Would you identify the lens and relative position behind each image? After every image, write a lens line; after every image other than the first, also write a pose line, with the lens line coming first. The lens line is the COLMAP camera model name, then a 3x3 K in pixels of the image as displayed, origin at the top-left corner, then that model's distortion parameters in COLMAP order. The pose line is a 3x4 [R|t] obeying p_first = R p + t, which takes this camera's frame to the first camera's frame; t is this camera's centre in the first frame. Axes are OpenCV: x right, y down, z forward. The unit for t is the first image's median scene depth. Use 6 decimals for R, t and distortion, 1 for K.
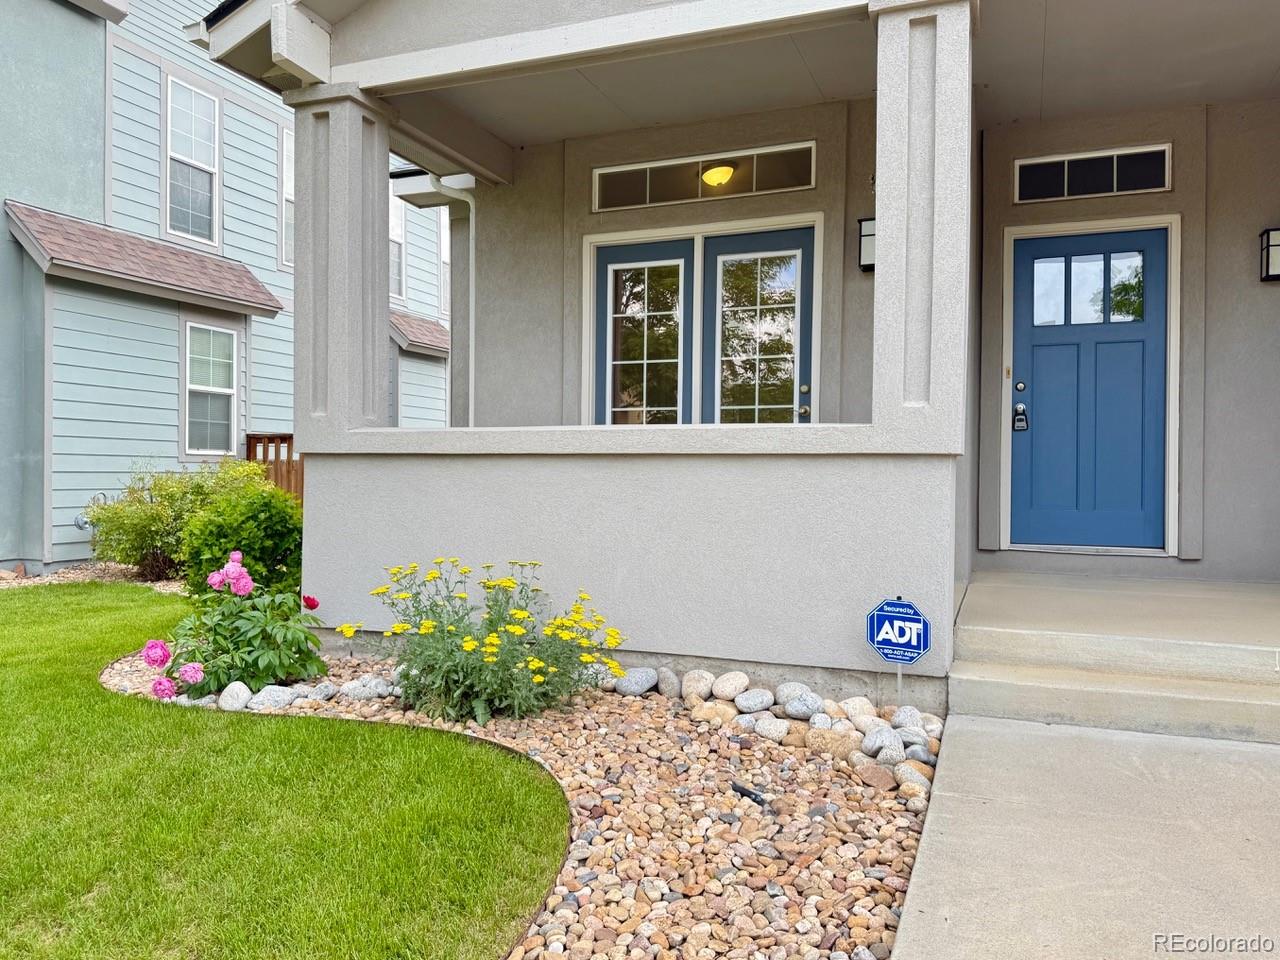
lens RADIAL K [[948.6, 0, 637.8], [0, 948.6, 479.2], [0, 0, 1]] dist [0.039080, -0.035869]
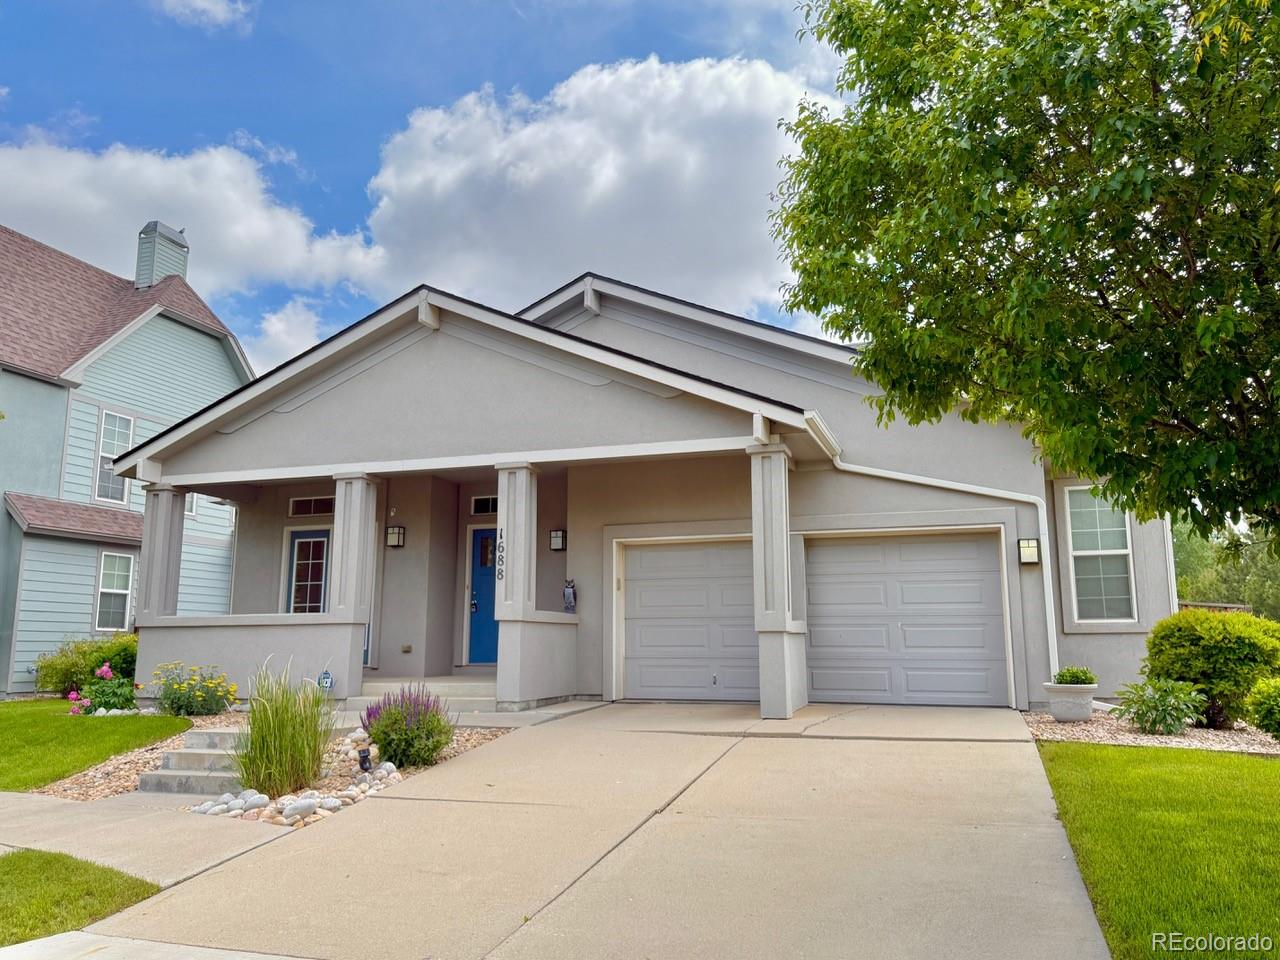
lens RADIAL K [[990.8, 0, 642.3], [0, 990.8, 485.8], [0, 0, 1]] dist [0.048792, -0.053429]
pose [[0.998903, -0.004939, 0.046558, 0.737435], [0.012775, 0.985438, -0.169557, 0.061050], [-0.045042, 0.169966, 0.984420, -1.484267]]
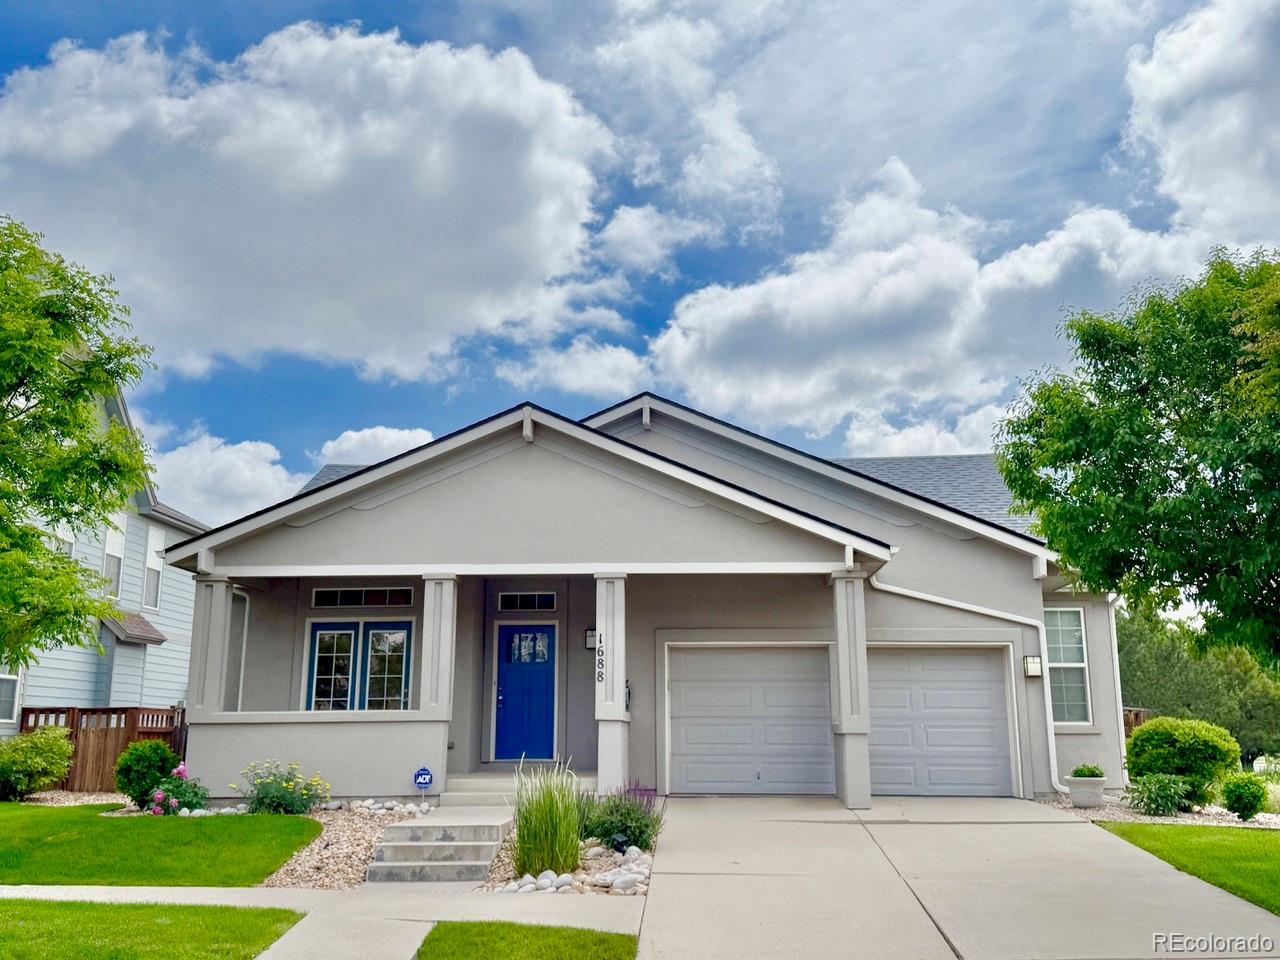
lens RADIAL K [[1173.8, 0, 645.2], [0, 1173.8, 469.6], [0, 0, 1]] dist [0.038176, 0.000000]
pose [[0.948951, 0.060540, 0.309560, -0.193597], [0.011431, 0.974162, -0.225559, 0.032731], [-0.315217, 0.217583, 0.923740, -1.976414]]
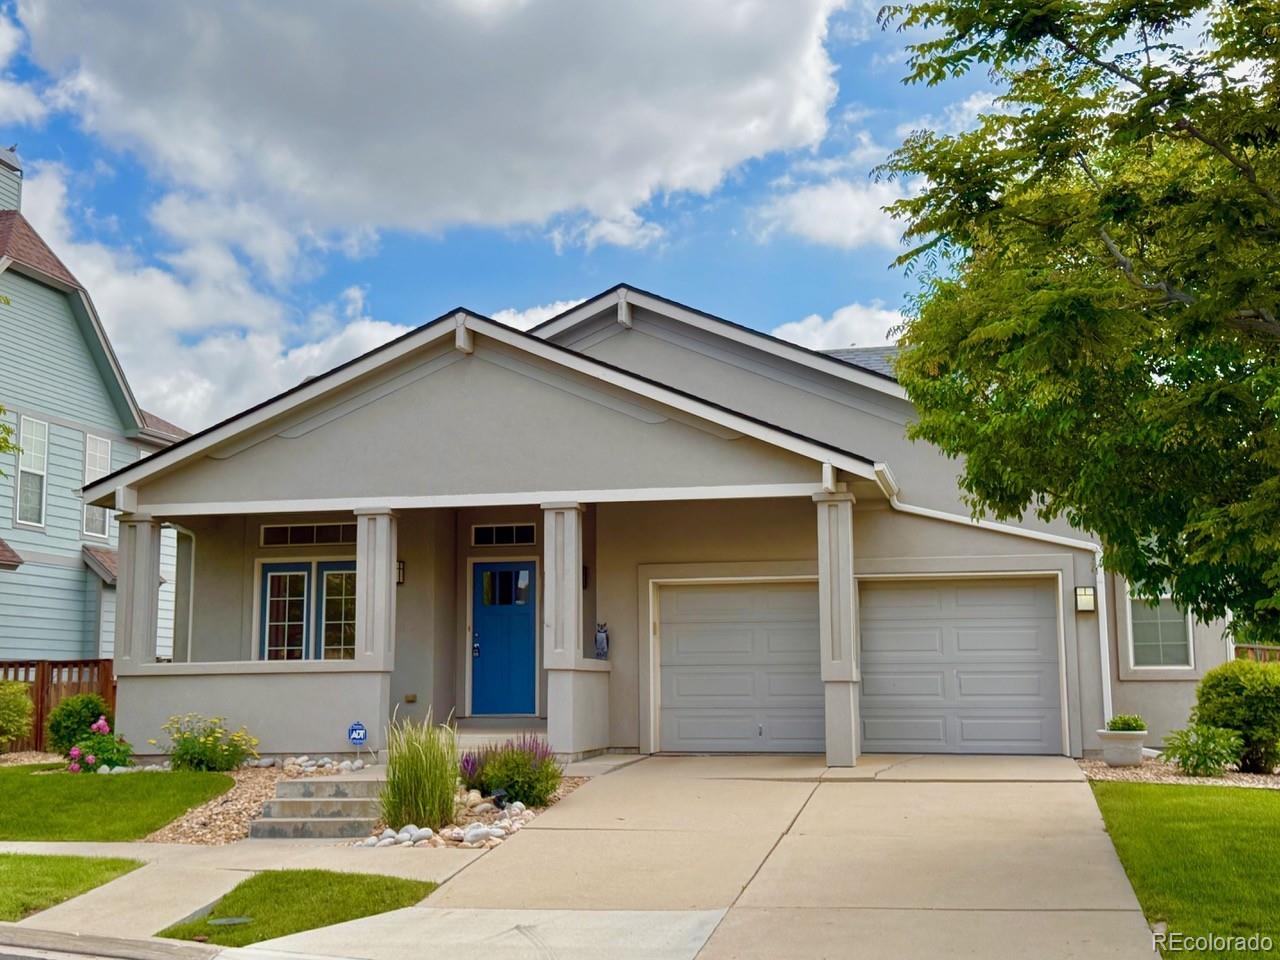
lens RADIAL K [[1596.3, 0, 650.1], [0, 1596.3, 486.4], [0, 0, 1]] dist [0.102884, 0.000000]
pose [[0.988380, 0.003860, 0.151951, 0.262388], [0.016735, 0.990837, -0.134025, 0.053753], [-0.151076, 0.135010, 0.979259, -2.556697]]
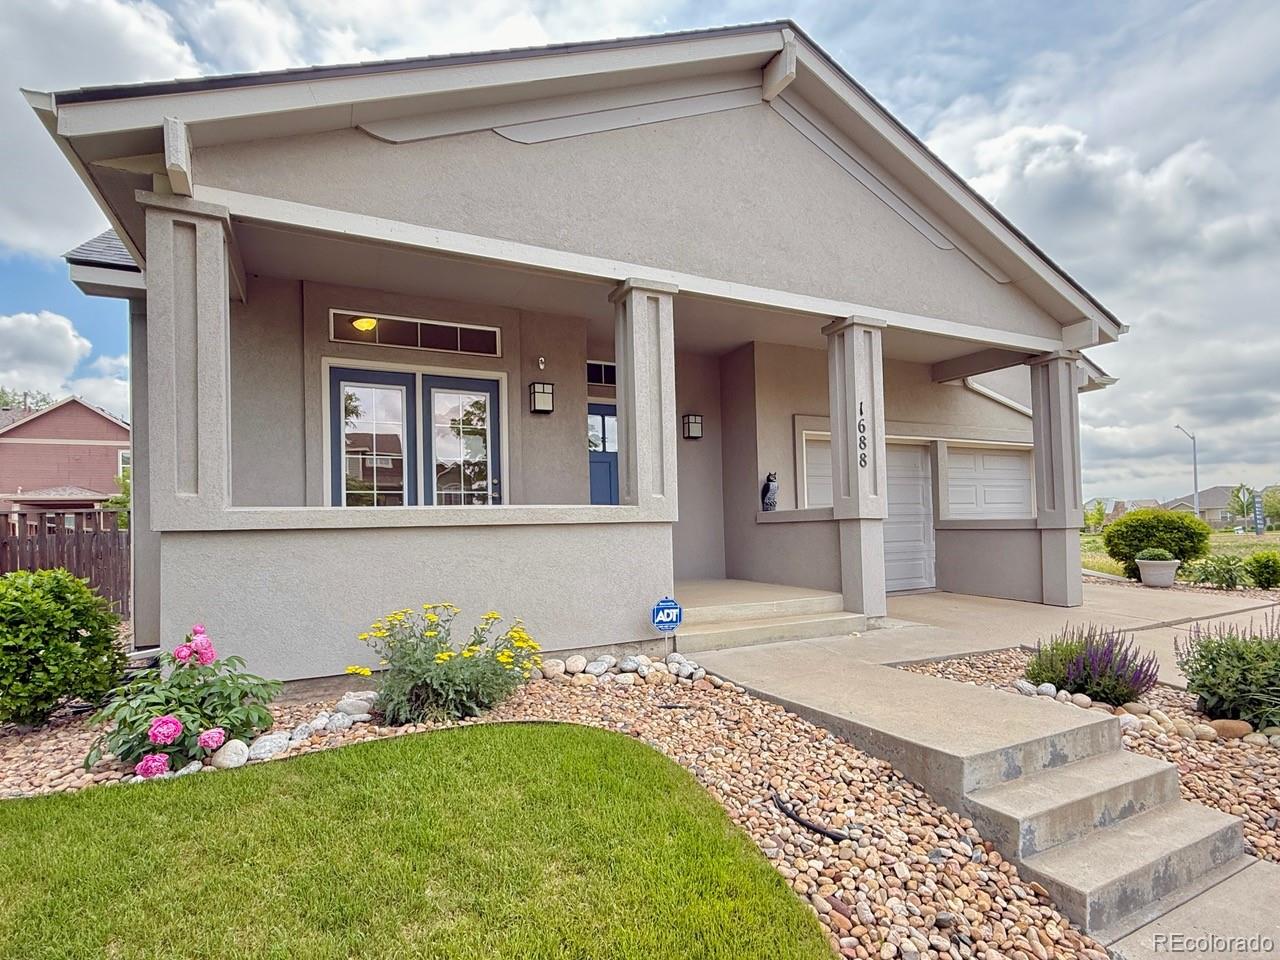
lens RADIAL K [[651.5, 0, 657.2], [0, 651.5, 514.6], [0, 0, 1]] dist [-0.001773, 0.000359]
pose [[0.660817, -0.008759, 0.750496, -0.461844], [0.035736, 0.999165, -0.019804, -0.010465], [-0.749696, 0.039907, 0.660579, 0.093897]]
